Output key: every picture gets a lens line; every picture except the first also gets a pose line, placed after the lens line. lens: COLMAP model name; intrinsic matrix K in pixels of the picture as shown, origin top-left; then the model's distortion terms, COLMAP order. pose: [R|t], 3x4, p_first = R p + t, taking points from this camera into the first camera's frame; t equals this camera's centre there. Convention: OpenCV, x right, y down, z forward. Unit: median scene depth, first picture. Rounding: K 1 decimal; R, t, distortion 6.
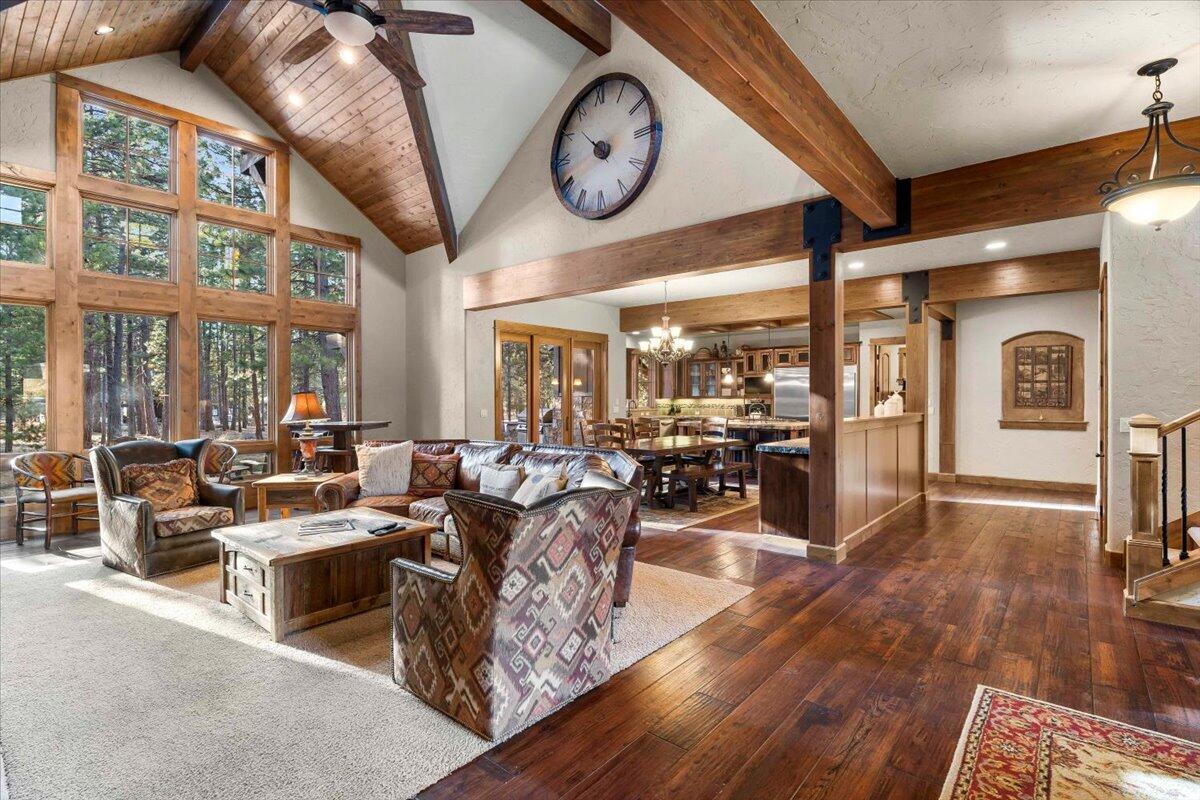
lens RADIAL K [[568.1, 0, 601.8], [0, 568.1, 404.0], [0, 0, 1]] dist [0.018313, -0.000148]
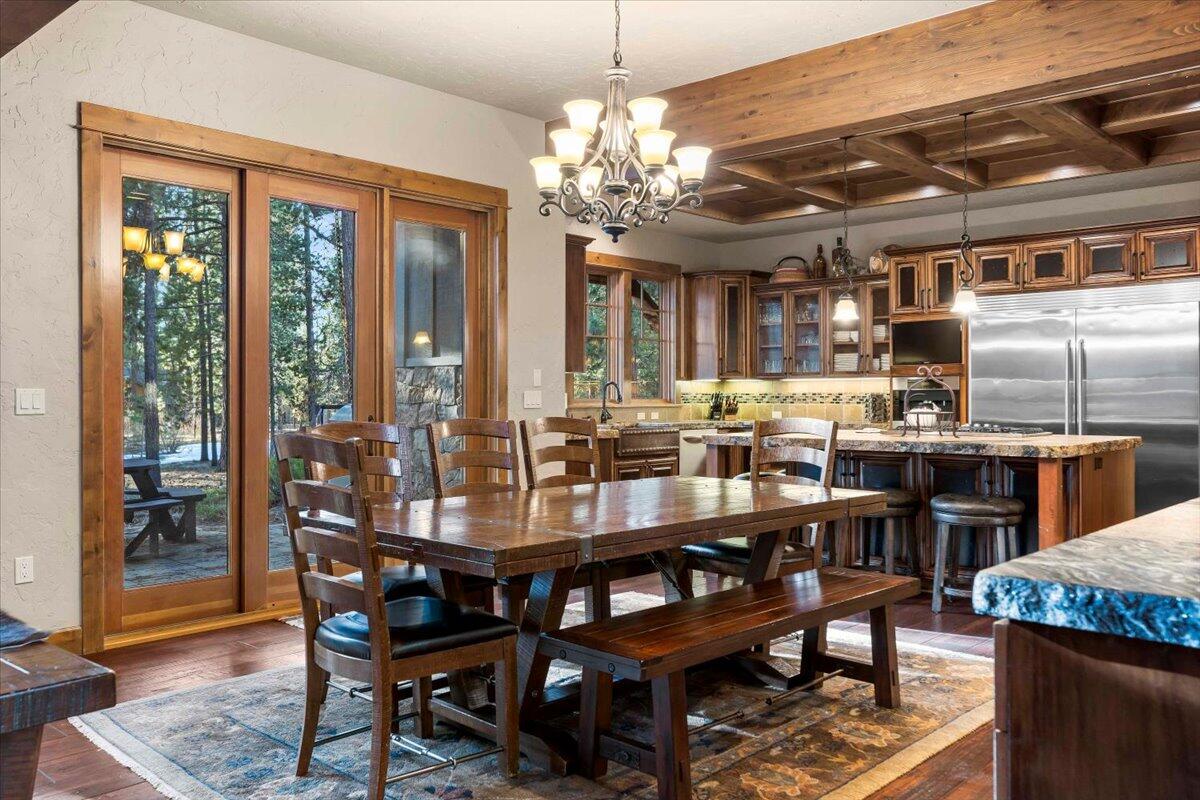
lens RADIAL K [[945.3, 0, 599.9], [0, 945.3, 394.0], [0, 0, 1]] dist [-0.004780, 0.002616]
pose [[0.998611, 0.001613, -0.052662, 0.088077], [-0.002416, 0.999882, -0.015178, 0.013877], [0.052631, 0.015284, 0.998497, 0.353947]]
